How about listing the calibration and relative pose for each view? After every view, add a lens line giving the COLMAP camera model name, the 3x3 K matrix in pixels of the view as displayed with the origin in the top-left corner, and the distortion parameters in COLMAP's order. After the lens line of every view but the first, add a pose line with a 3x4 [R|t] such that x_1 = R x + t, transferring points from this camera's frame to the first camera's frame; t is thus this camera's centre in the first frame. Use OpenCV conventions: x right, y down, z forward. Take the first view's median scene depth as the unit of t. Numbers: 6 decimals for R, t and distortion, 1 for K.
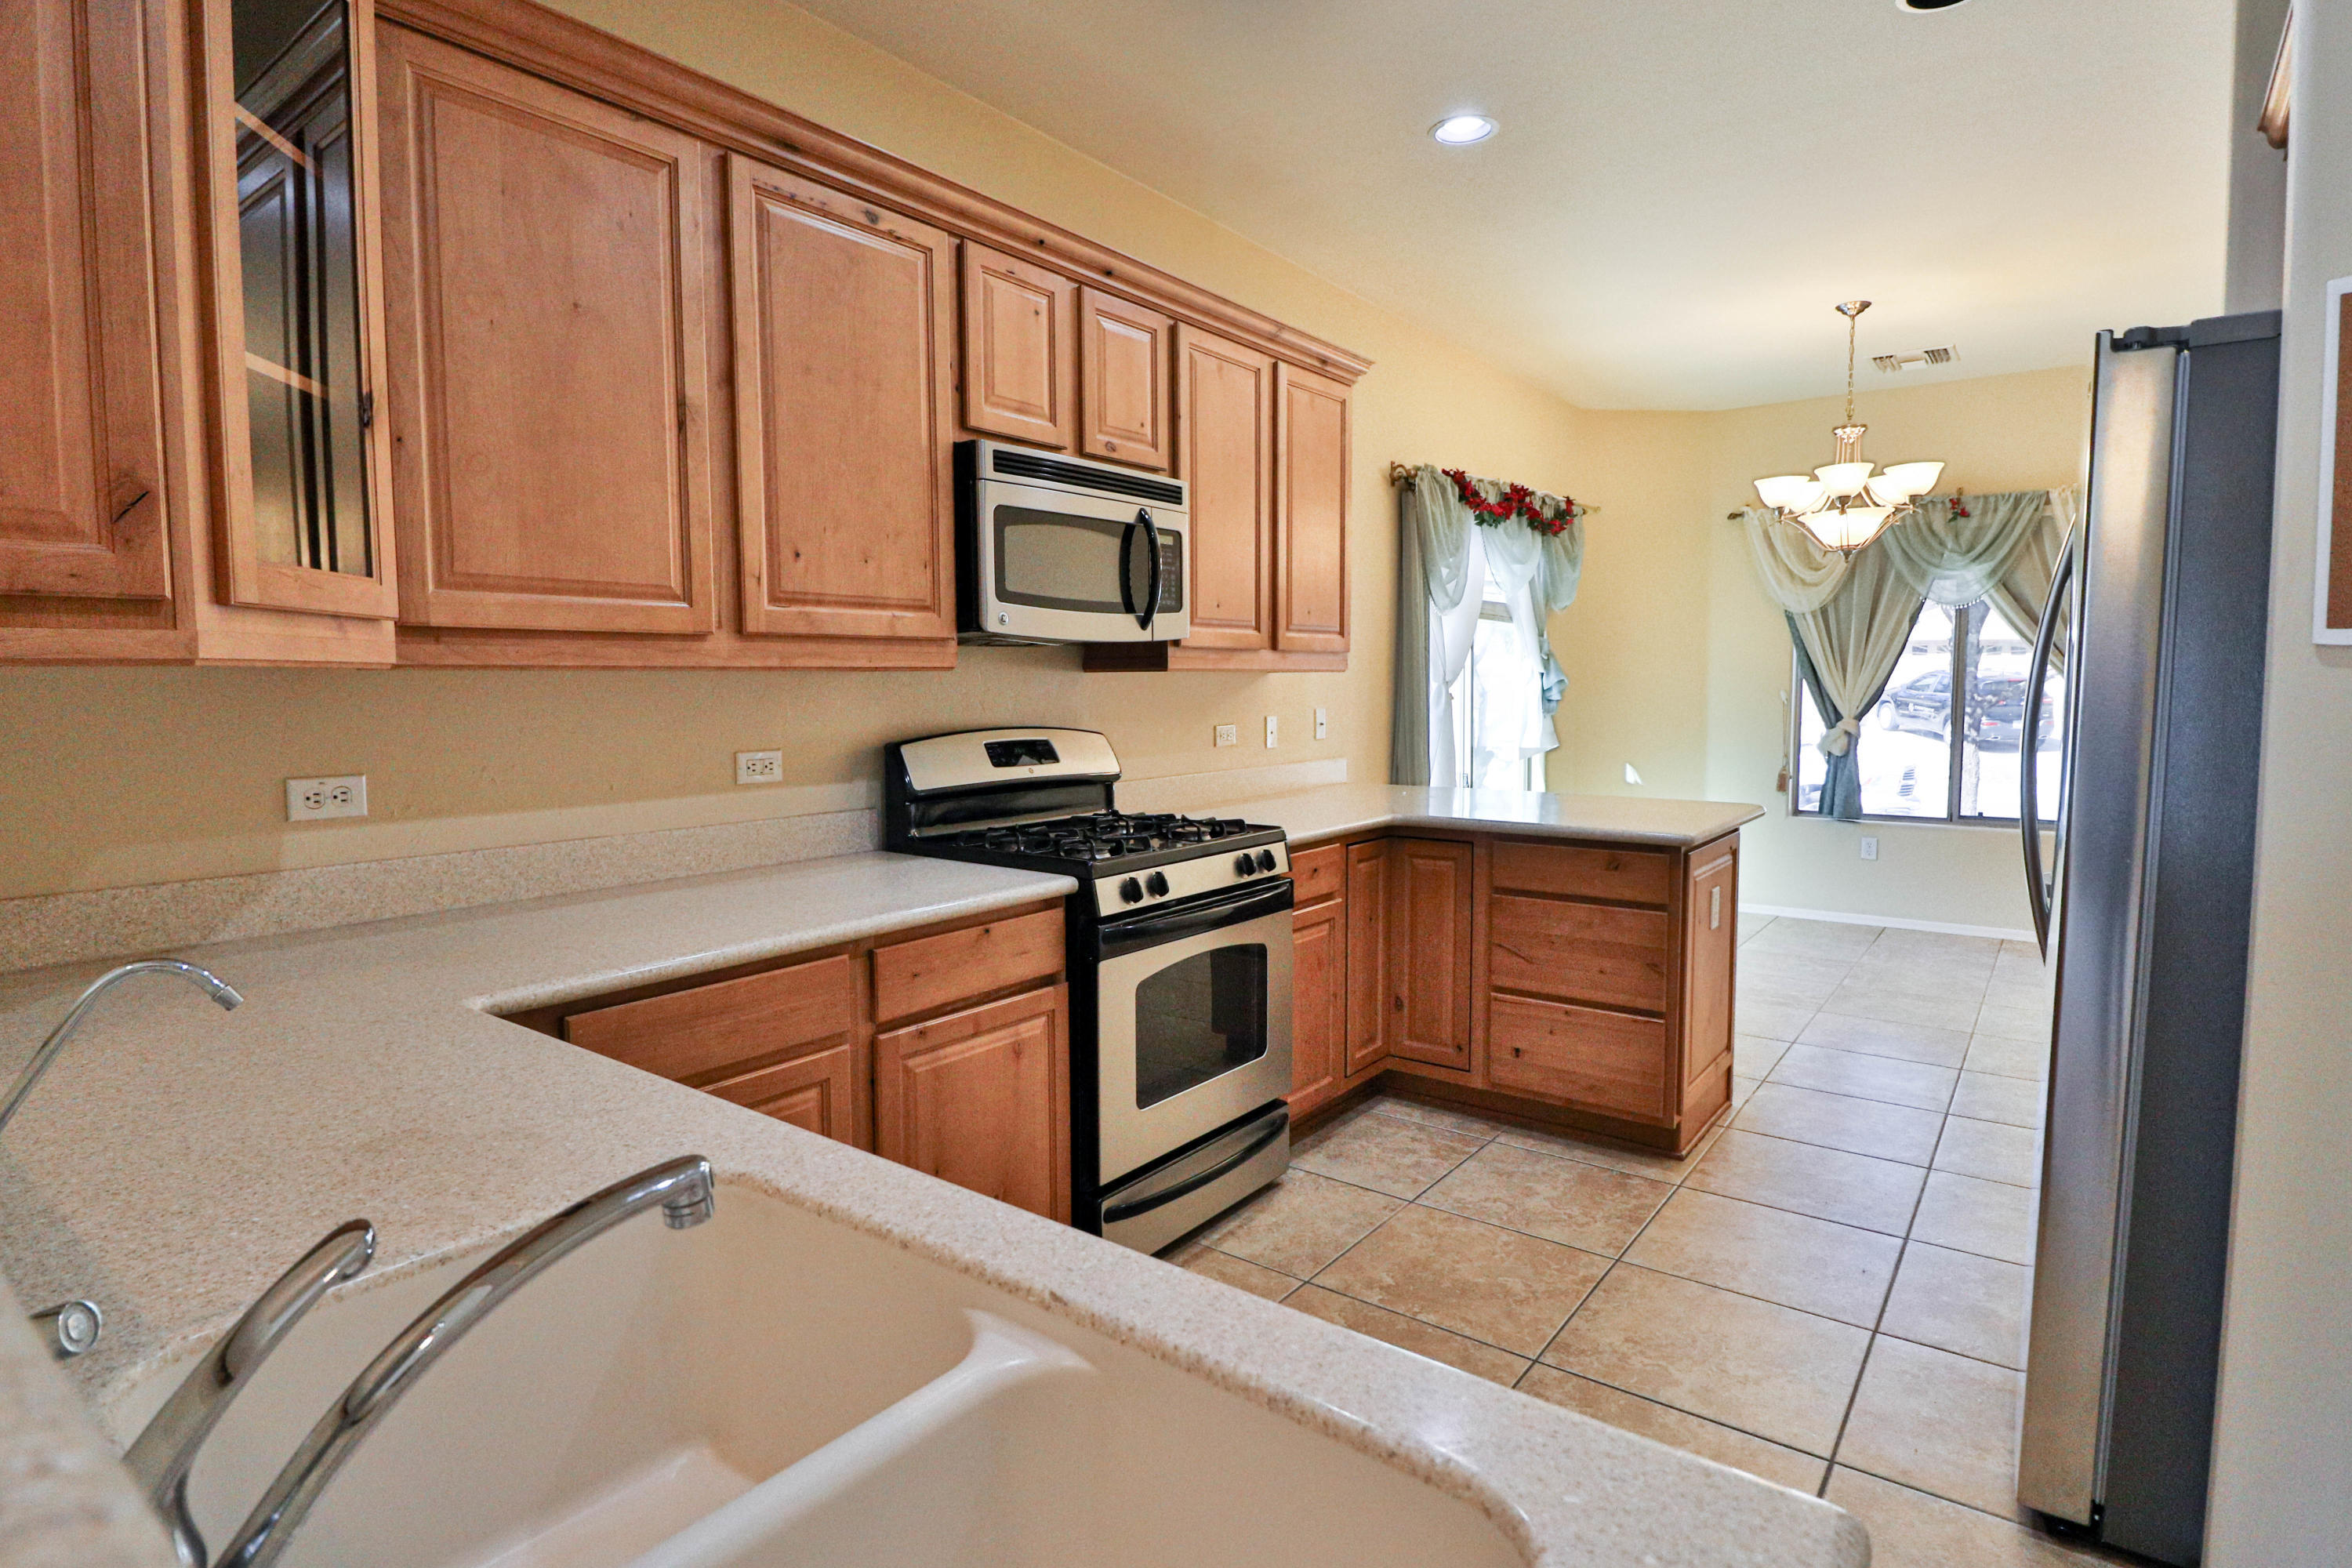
lens RADIAL K [[1212.1, 0, 1166.2], [0, 1212.1, 772.8], [0, 0, 1]] dist [0.002831, -0.017705]
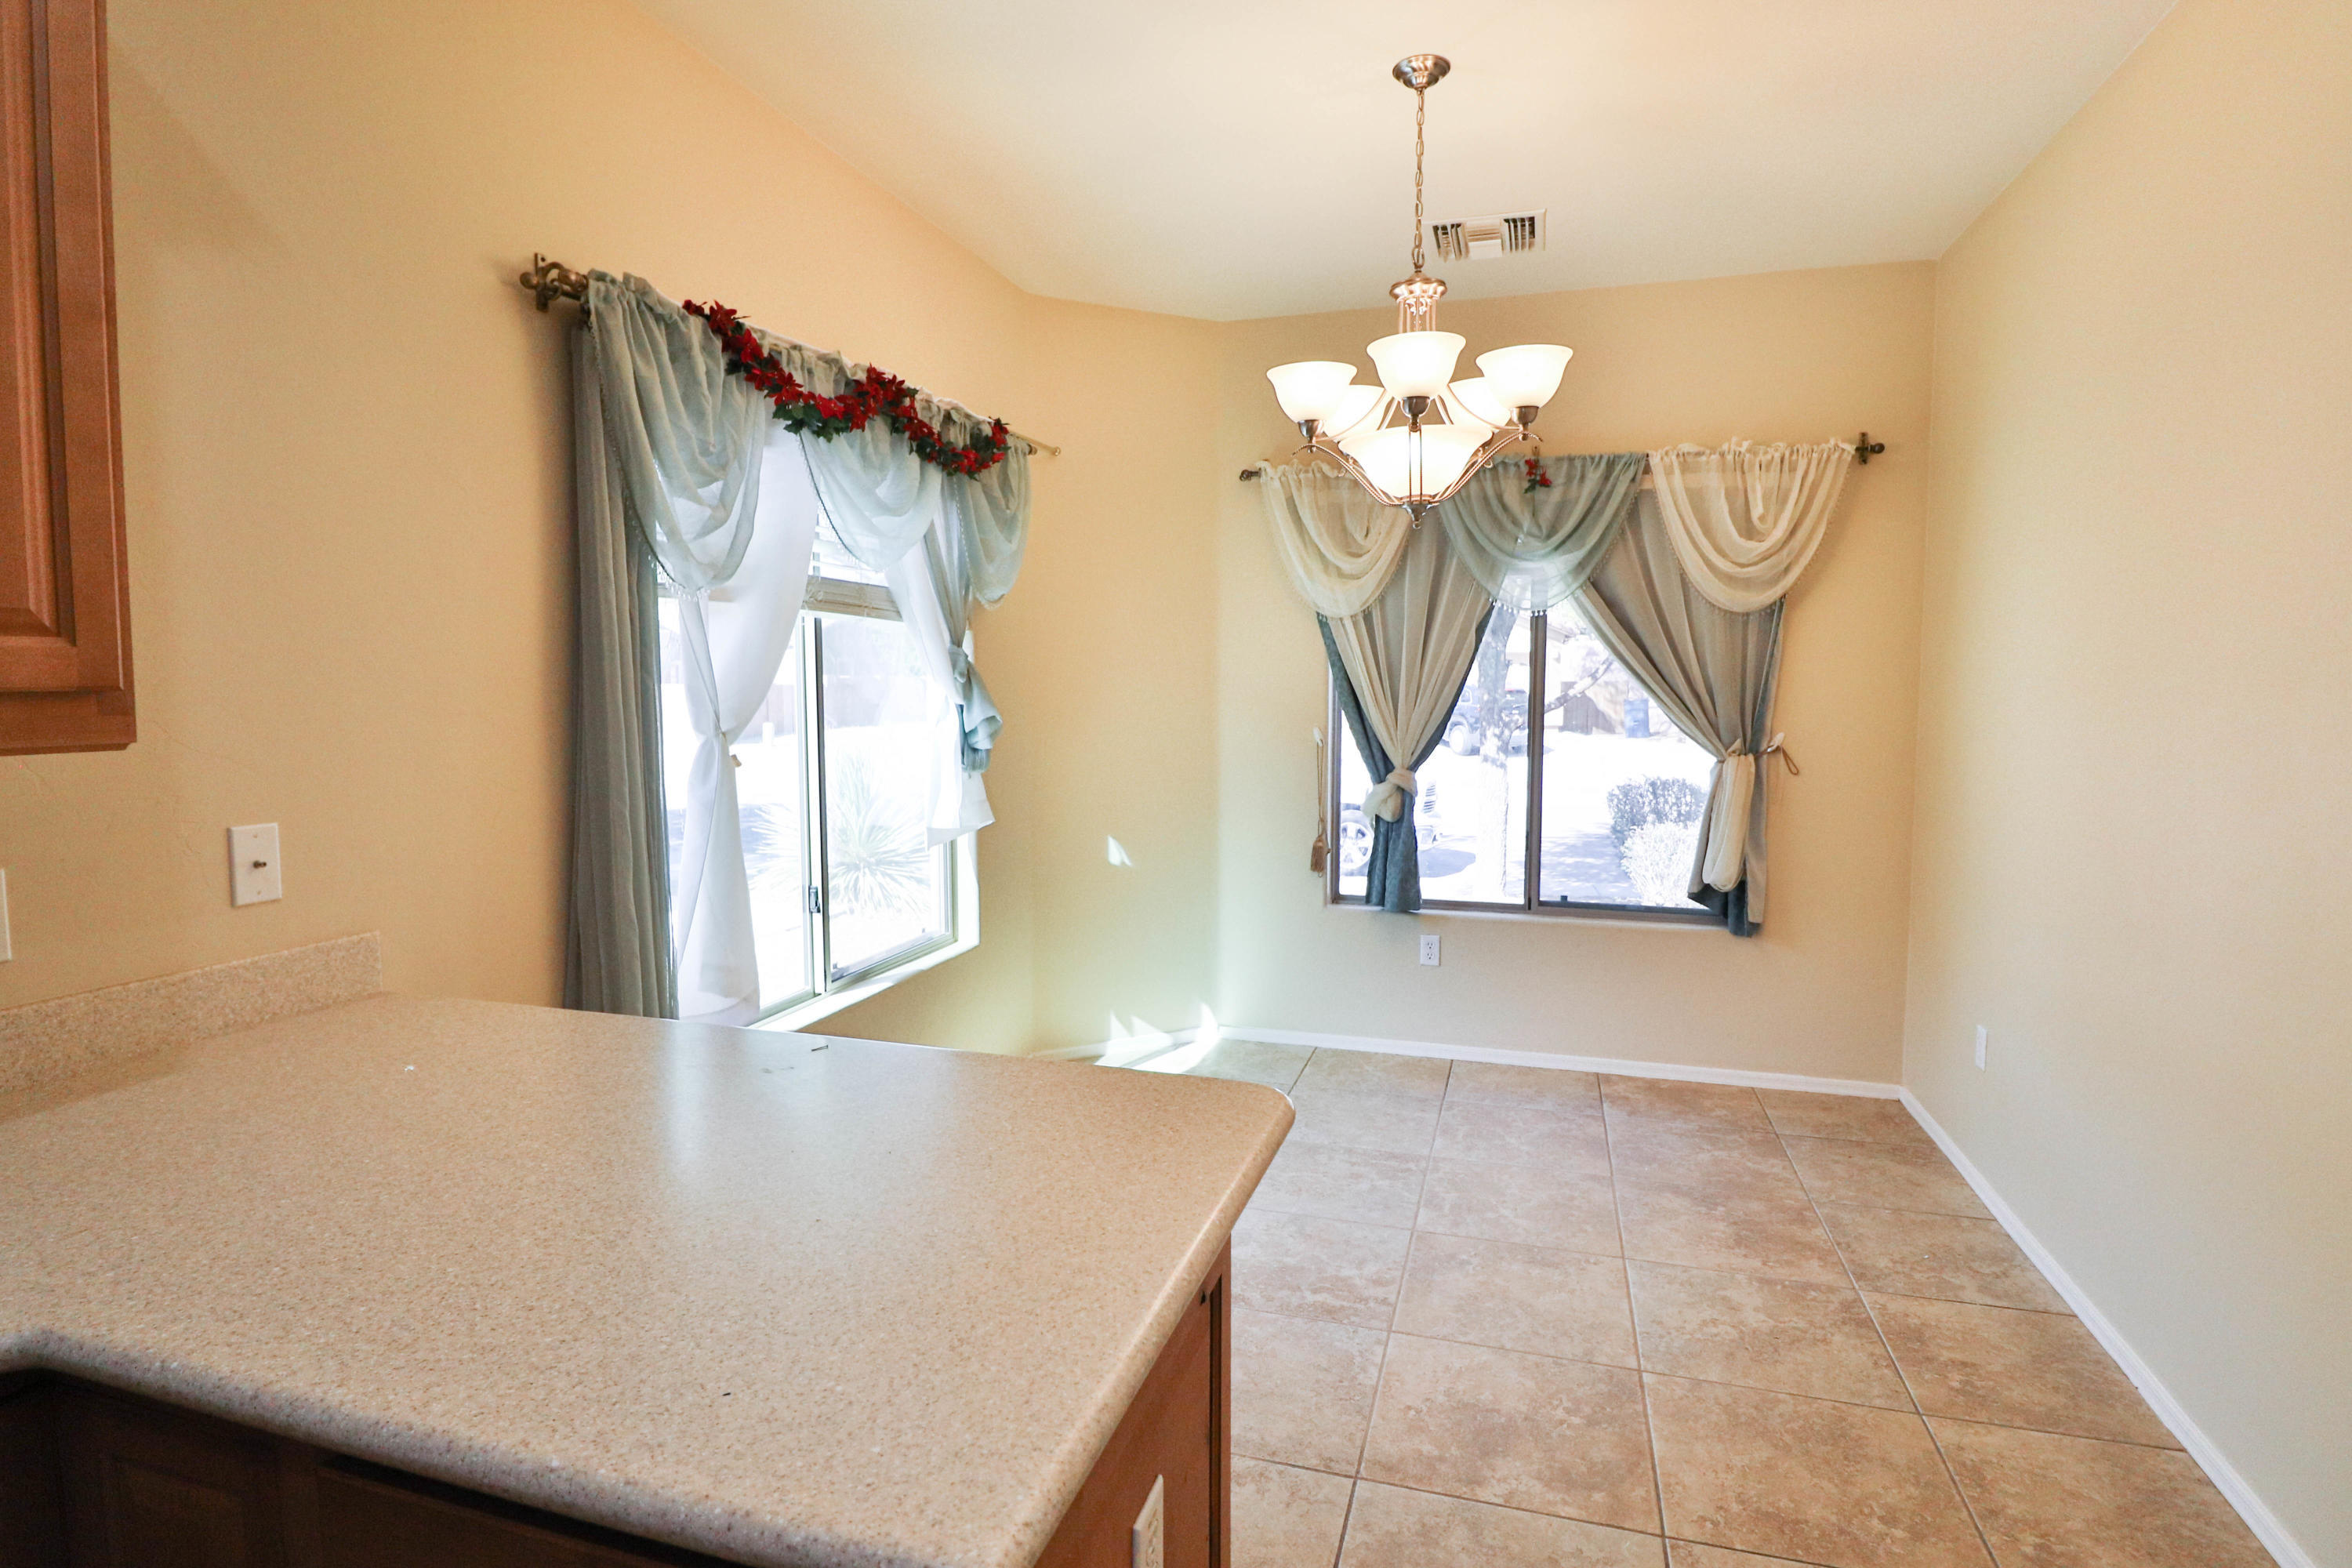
lens RADIAL K [[1212.1, 0, 1166.2], [0, 1212.1, 772.8], [0, 0, 1]] dist [0.002831, -0.017705]
pose [[0.938786, -0.019012, 0.343975, 0.224969], [0.019507, 0.999808, 0.002023, -0.054530], [-0.343947, 0.004811, 0.938977, 0.450015]]
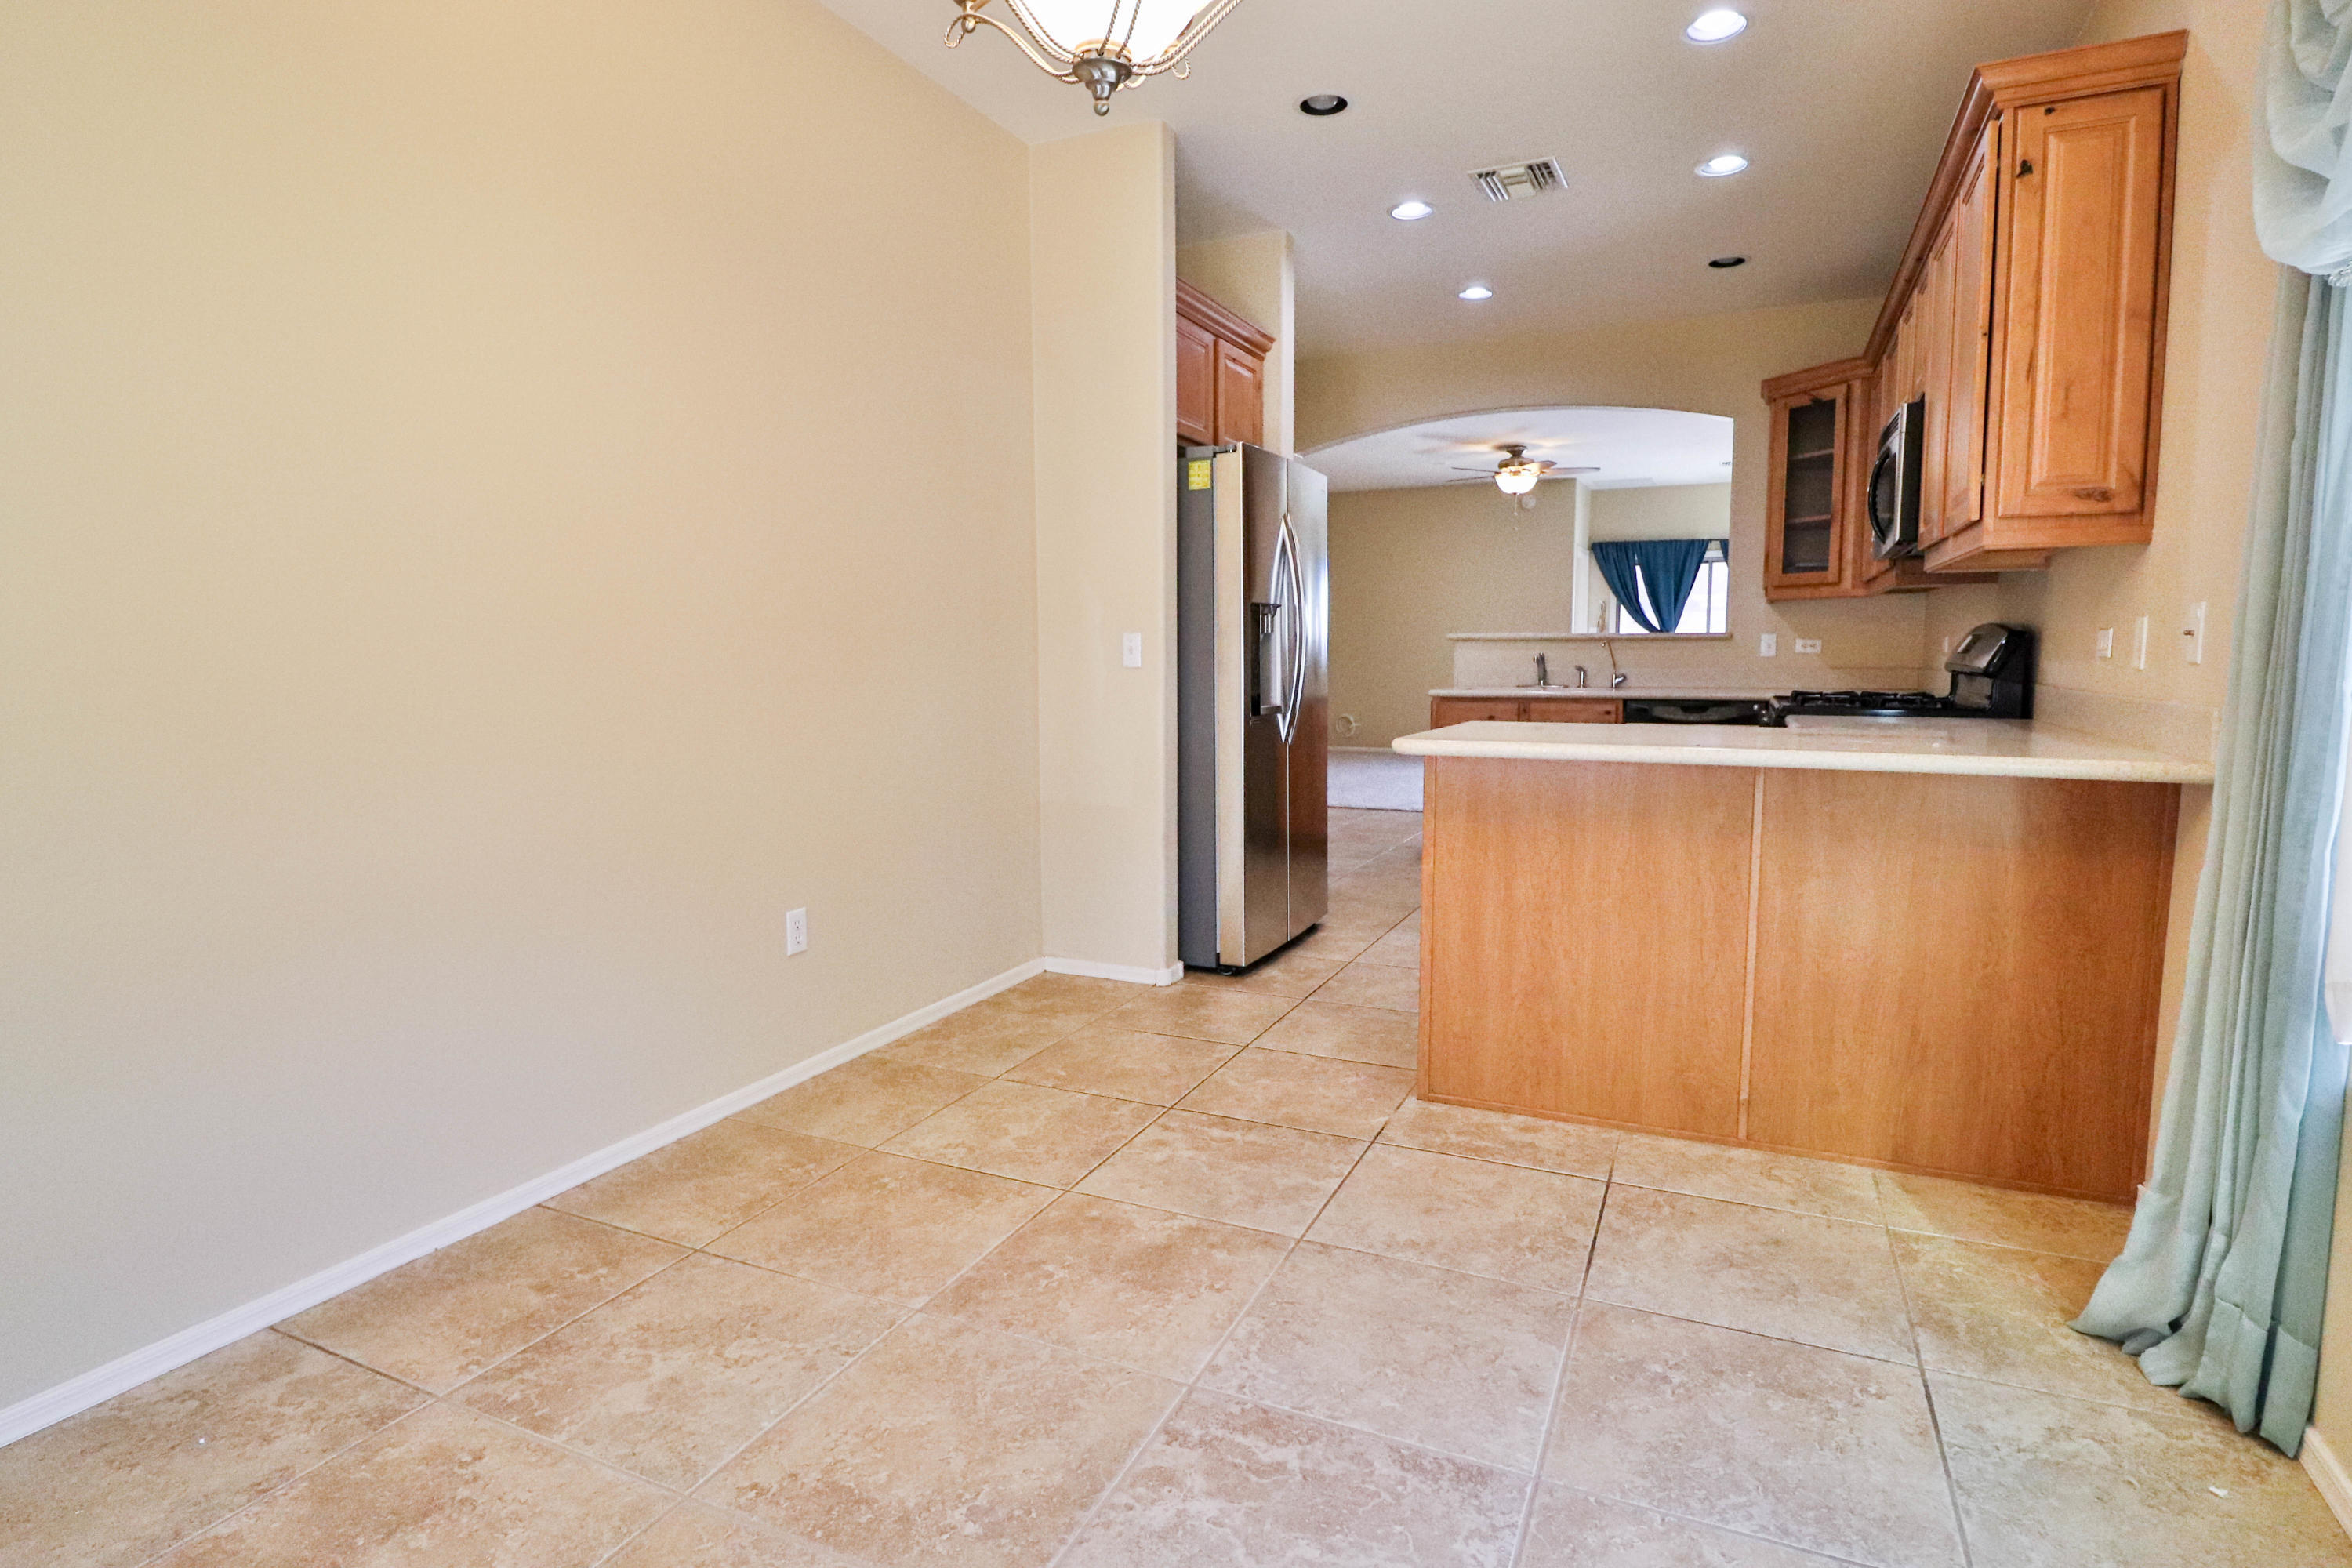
lens RADIAL K [[1212.1, 0, 1166.2], [0, 1212.1, 772.8], [0, 0, 1]] dist [0.002831, -0.017705]
pose [[-0.978026, 0.030512, -0.206236, 0.543372], [-0.006675, 0.984142, 0.177255, -0.058265], [0.208374, 0.174737, -0.962313, 1.171174]]
